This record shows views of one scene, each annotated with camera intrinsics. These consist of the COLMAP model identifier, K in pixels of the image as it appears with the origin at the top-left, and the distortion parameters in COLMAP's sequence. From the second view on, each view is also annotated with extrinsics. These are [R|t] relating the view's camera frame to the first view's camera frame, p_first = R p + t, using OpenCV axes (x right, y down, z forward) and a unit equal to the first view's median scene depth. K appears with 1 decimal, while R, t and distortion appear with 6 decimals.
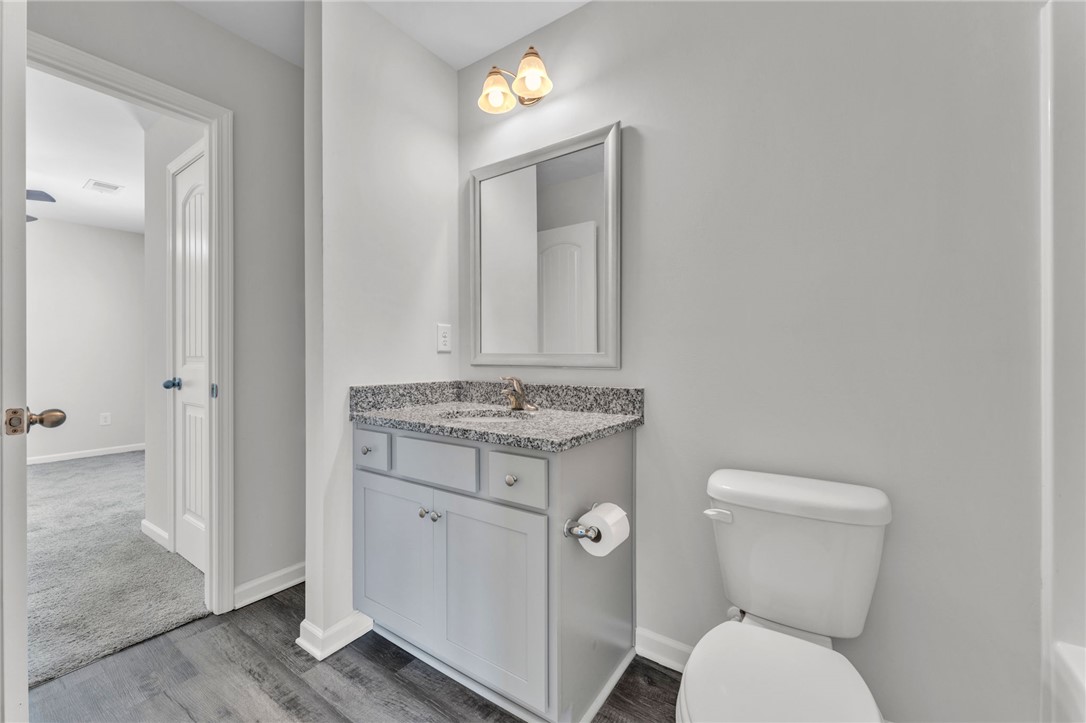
lens RADIAL K [[433.8, 0, 540.1], [0, 433.8, 357.4], [0, 0, 1]] dist [0.000913, -0.000170]
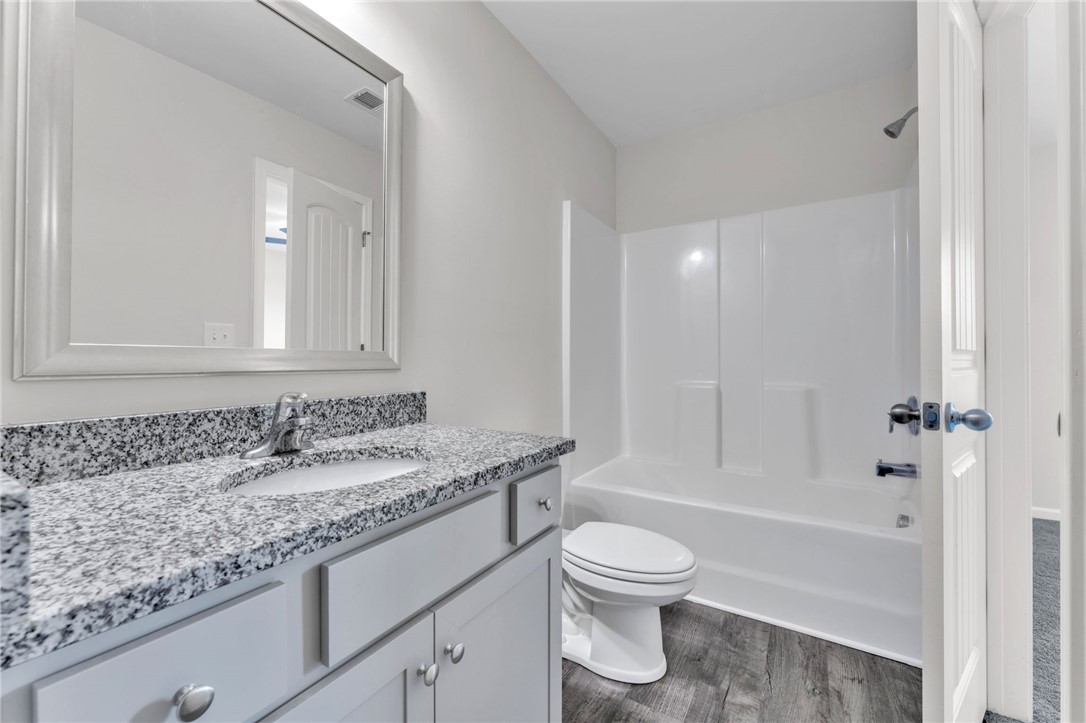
lens RADIAL K [[433.8, 0, 540.1], [0, 433.8, 357.4], [0, 0, 1]] dist [0.000913, -0.000170]
pose [[-0.057084, 0.004135, 0.998361, -0.649790], [0.001011, 0.999991, -0.004084, 0.004235], [-0.998369, 0.000776, -0.057088, 0.764566]]
